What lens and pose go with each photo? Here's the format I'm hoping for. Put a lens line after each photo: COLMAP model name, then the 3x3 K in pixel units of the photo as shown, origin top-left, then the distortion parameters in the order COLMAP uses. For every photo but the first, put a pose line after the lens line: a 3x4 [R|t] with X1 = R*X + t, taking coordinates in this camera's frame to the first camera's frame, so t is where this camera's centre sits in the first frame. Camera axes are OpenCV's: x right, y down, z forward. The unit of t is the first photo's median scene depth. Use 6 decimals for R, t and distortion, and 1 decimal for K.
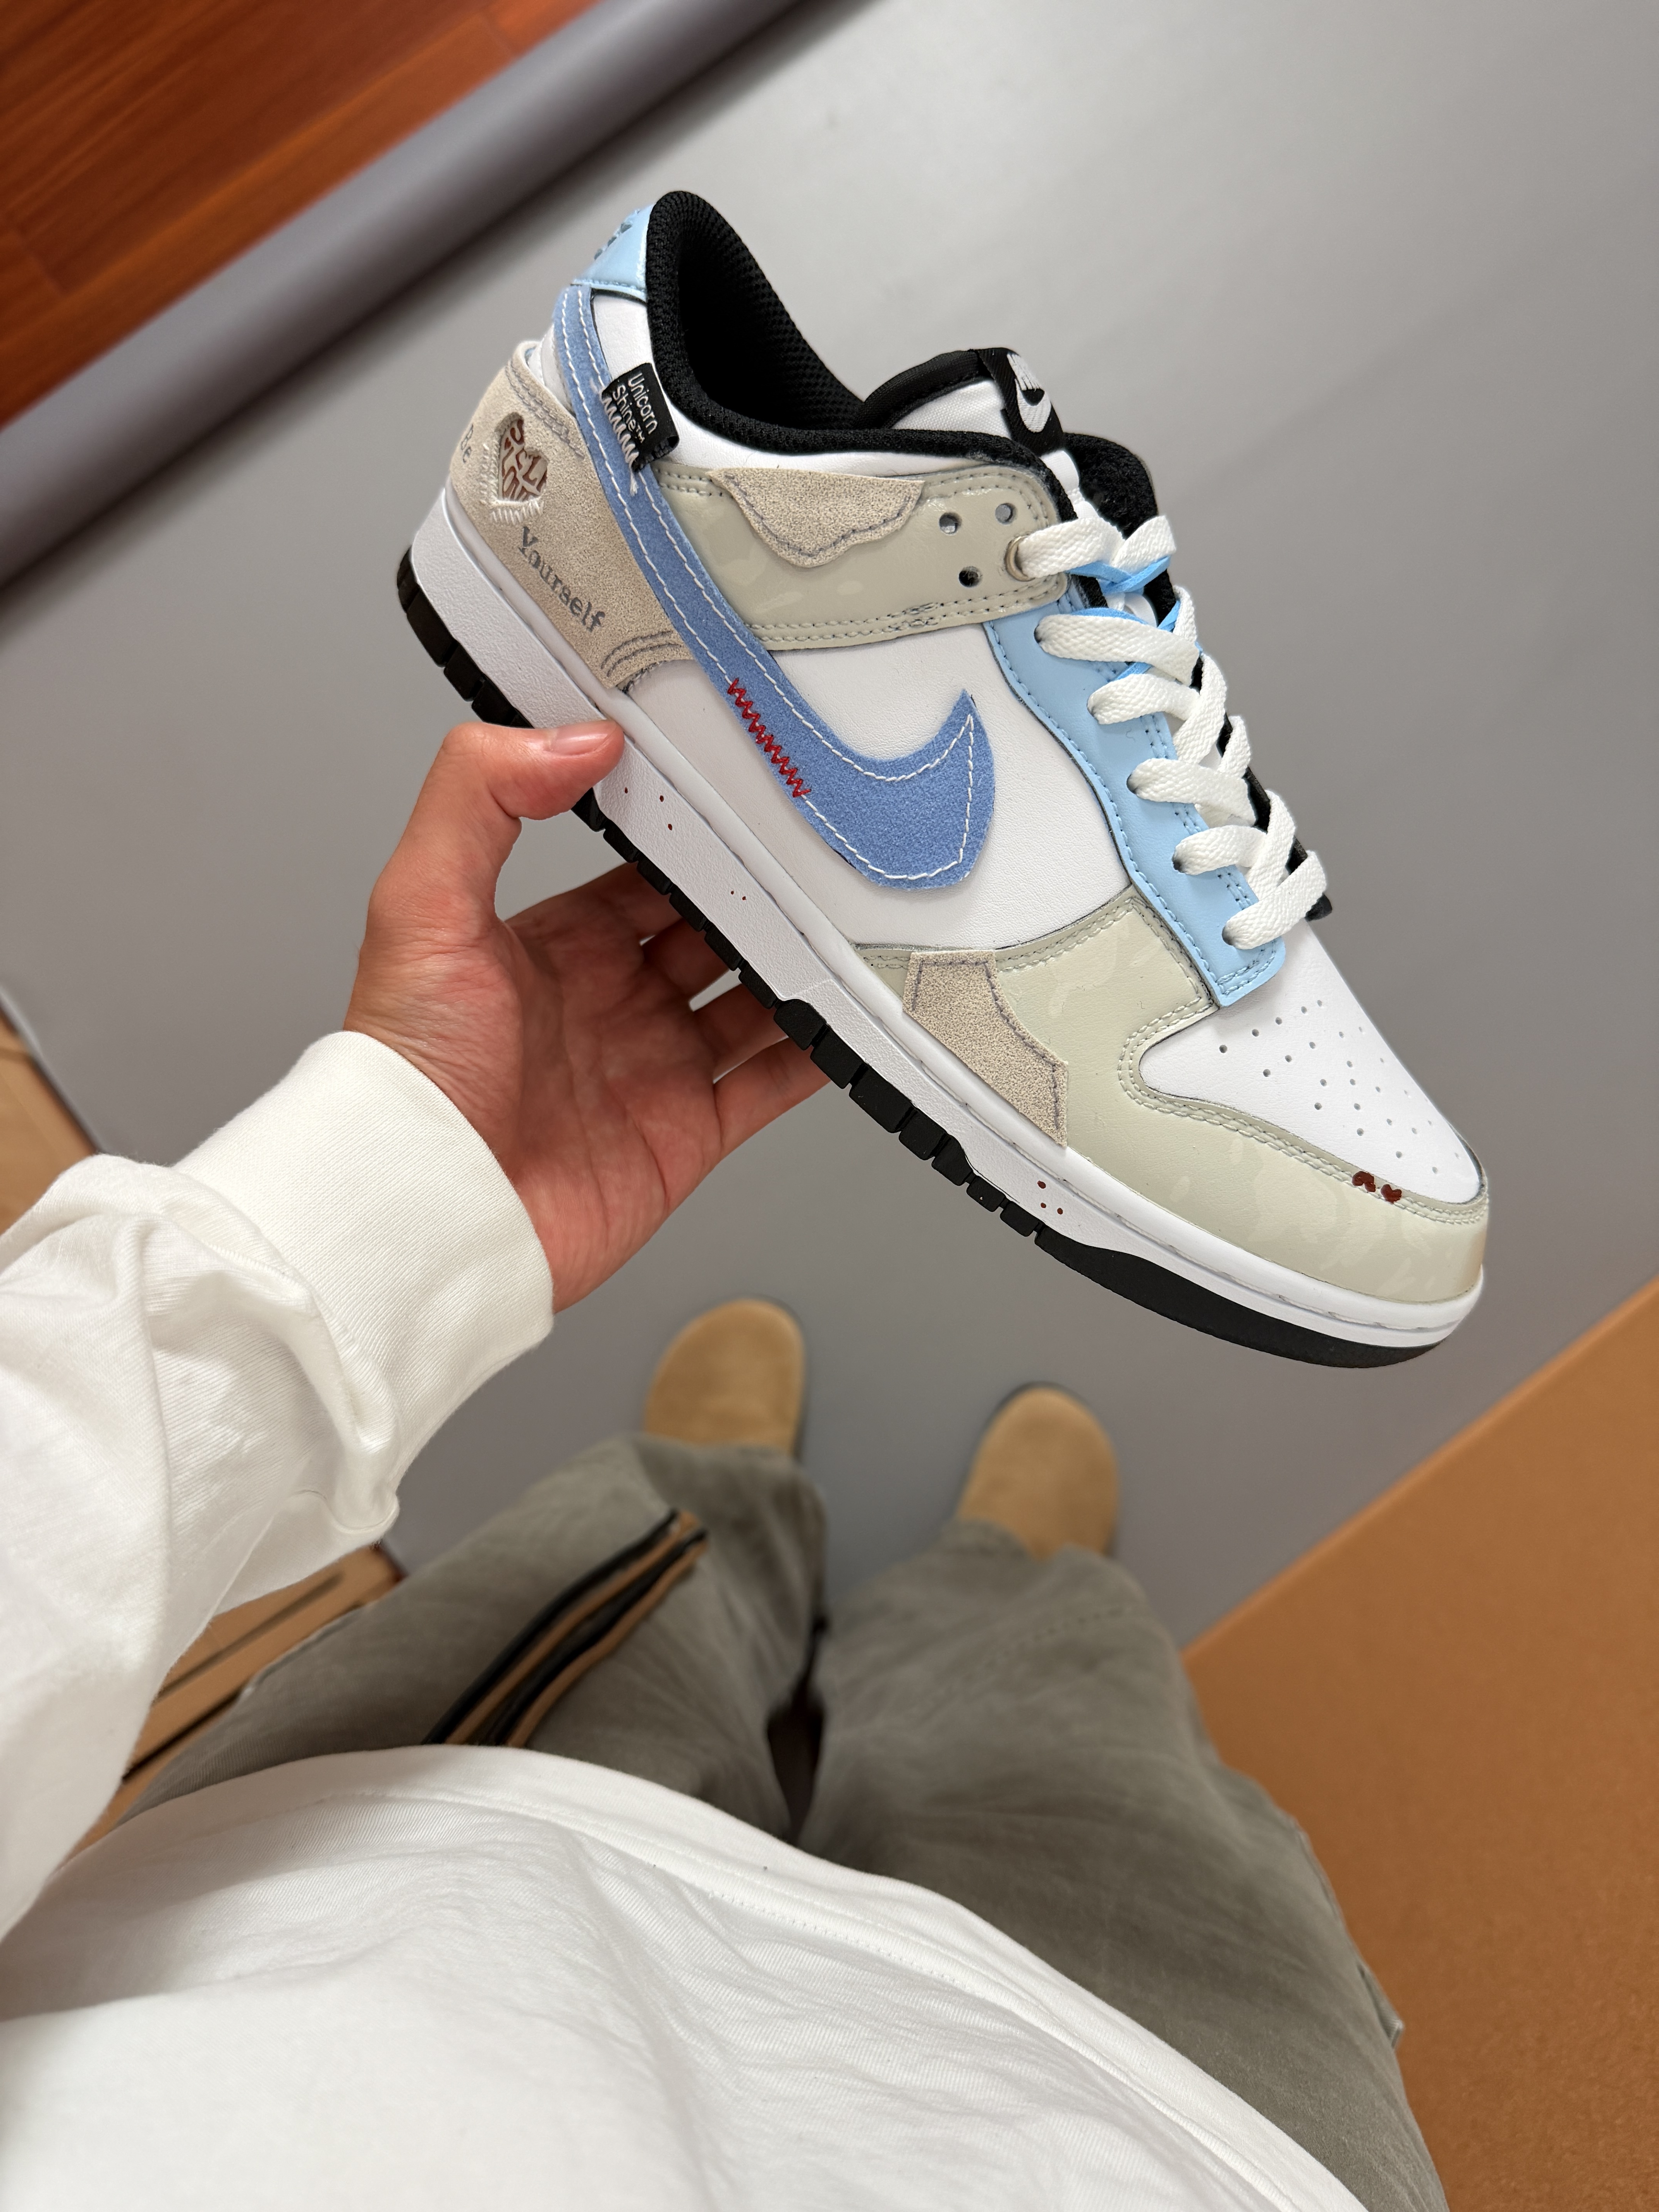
lens RADIAL K [[1605.4, 0, 829.5], [0, 1605.4, 1106.0], [0, 0, 1]] dist [0.193254, -0.471746]
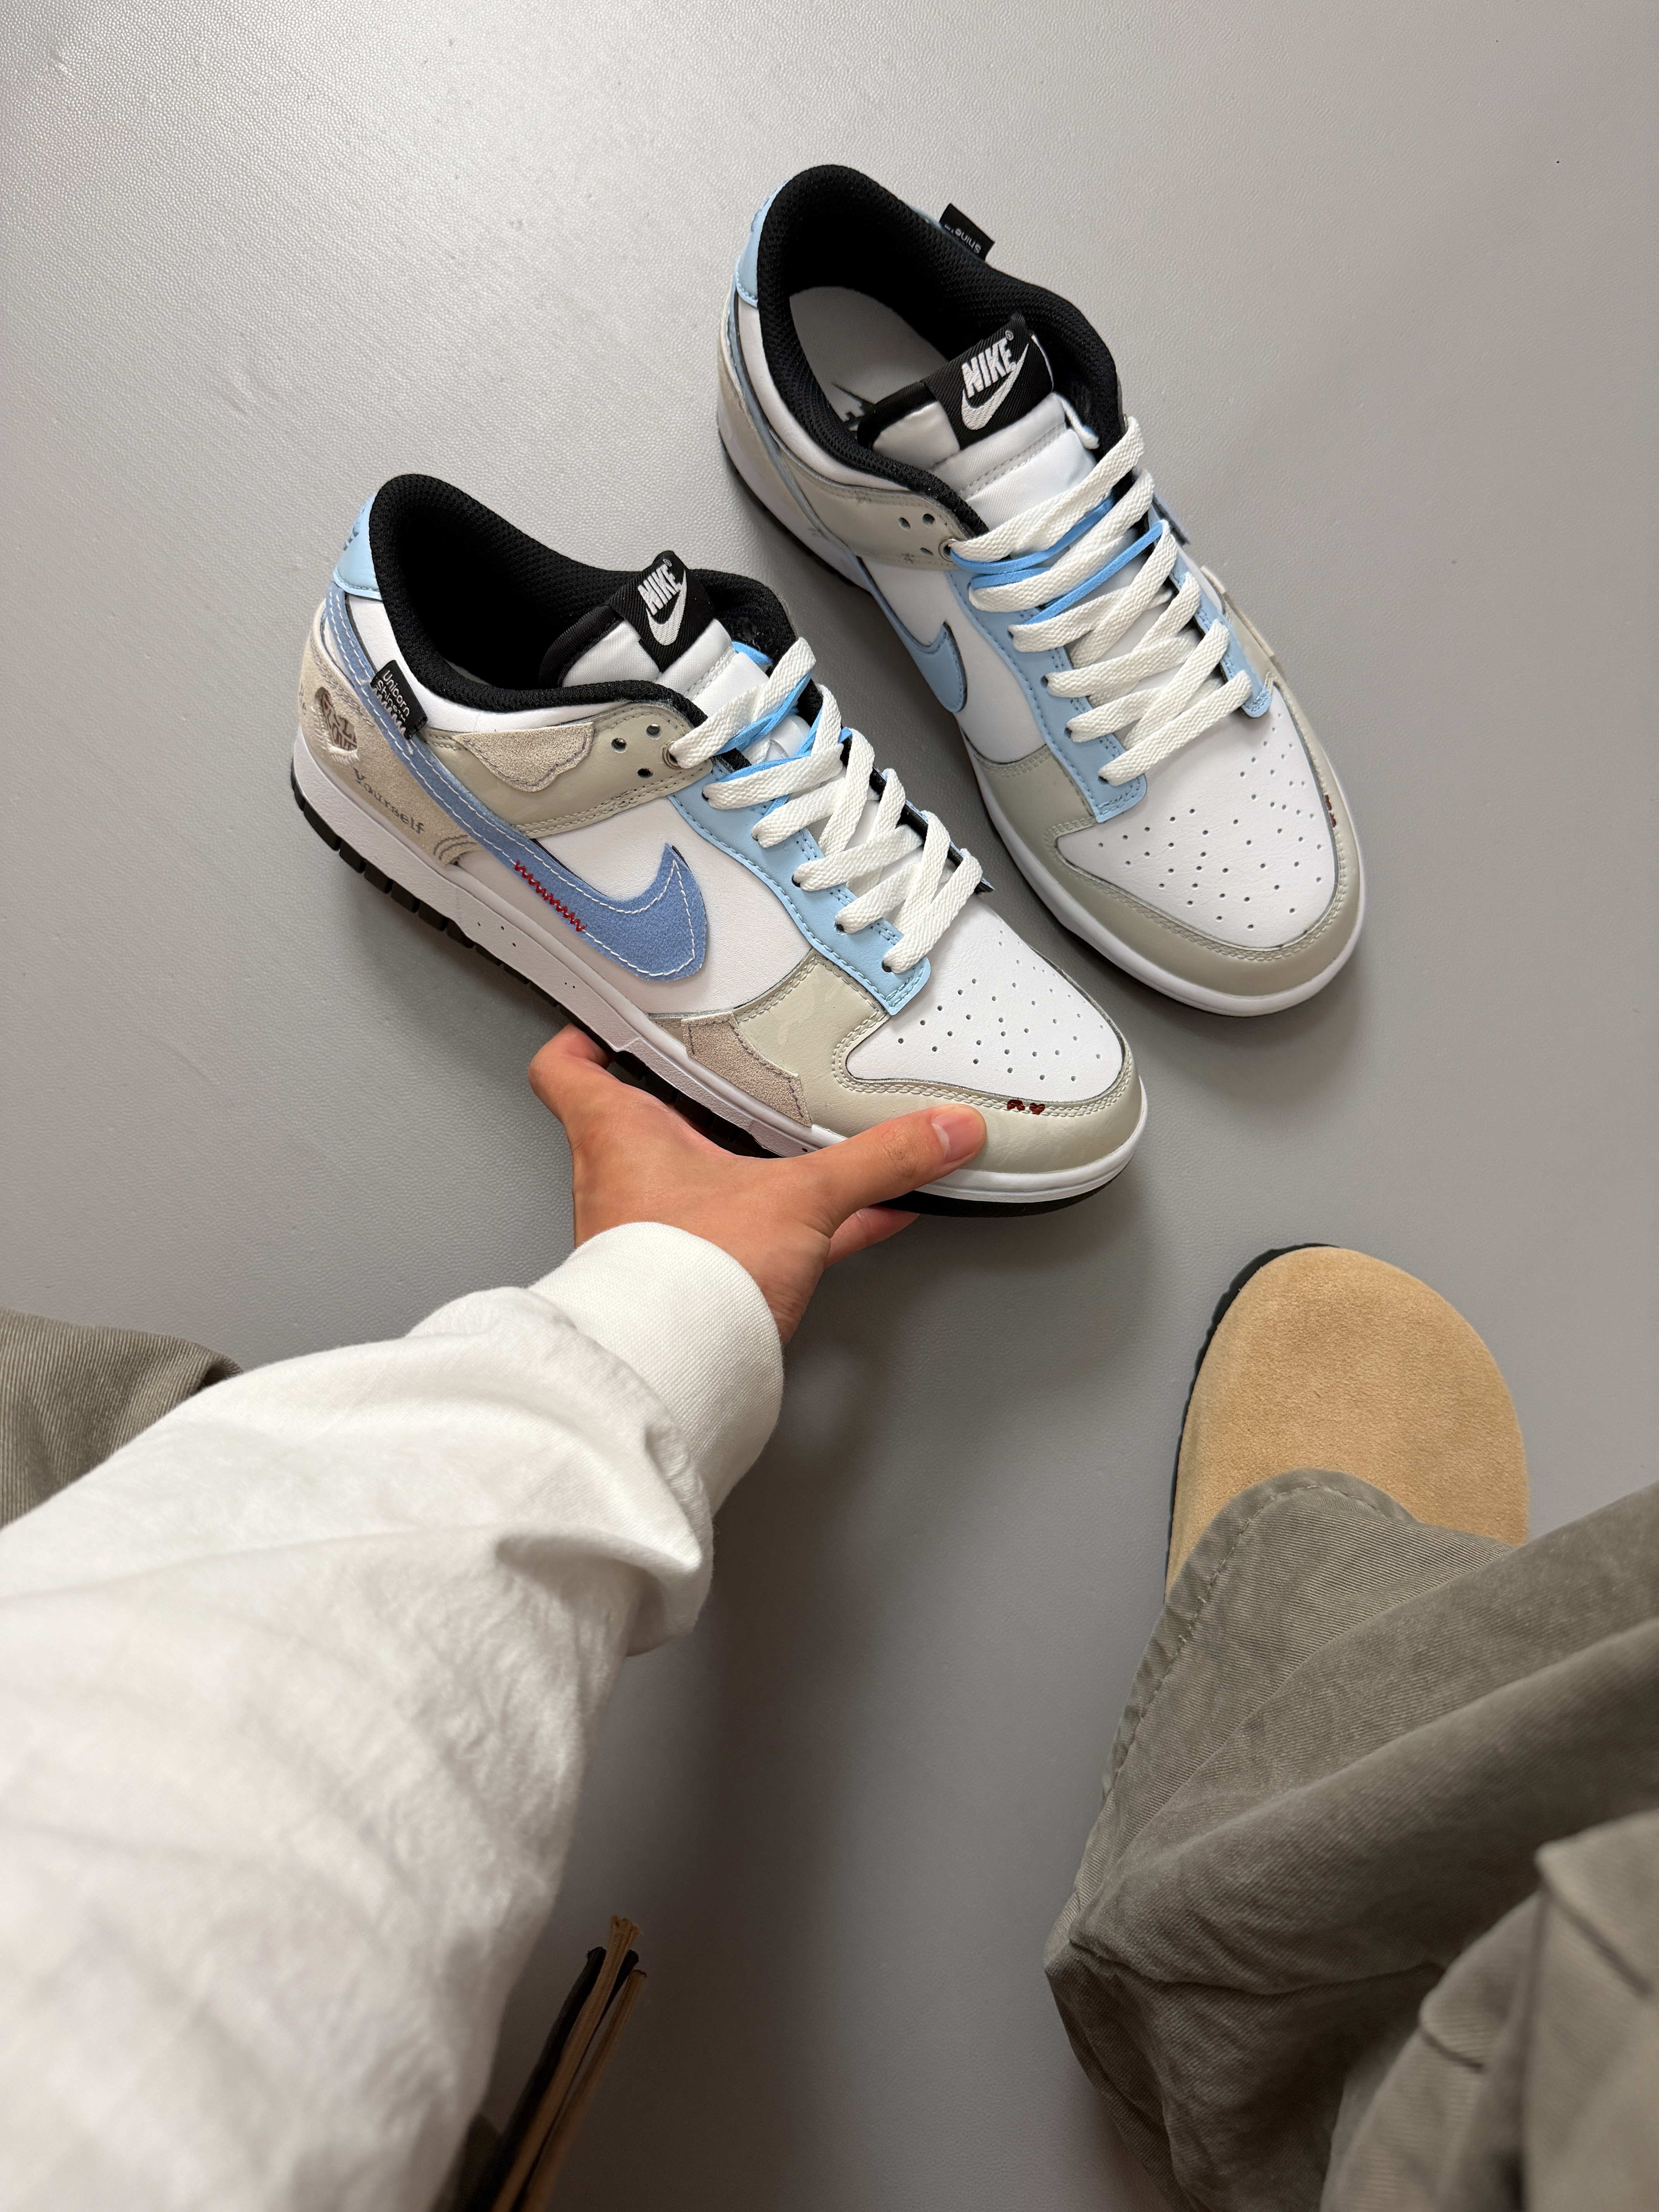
lens RADIAL K [[1610.6, 0, 829.5], [0, 1610.6, 1106.0], [0, 0, 1]] dist [0.244841, -0.475626]
pose [[0.968705, -0.193890, -0.154975, 0.397083], [0.226124, 0.946834, 0.228852, -0.329034], [0.102364, -0.256734, 0.961046, -0.423709]]
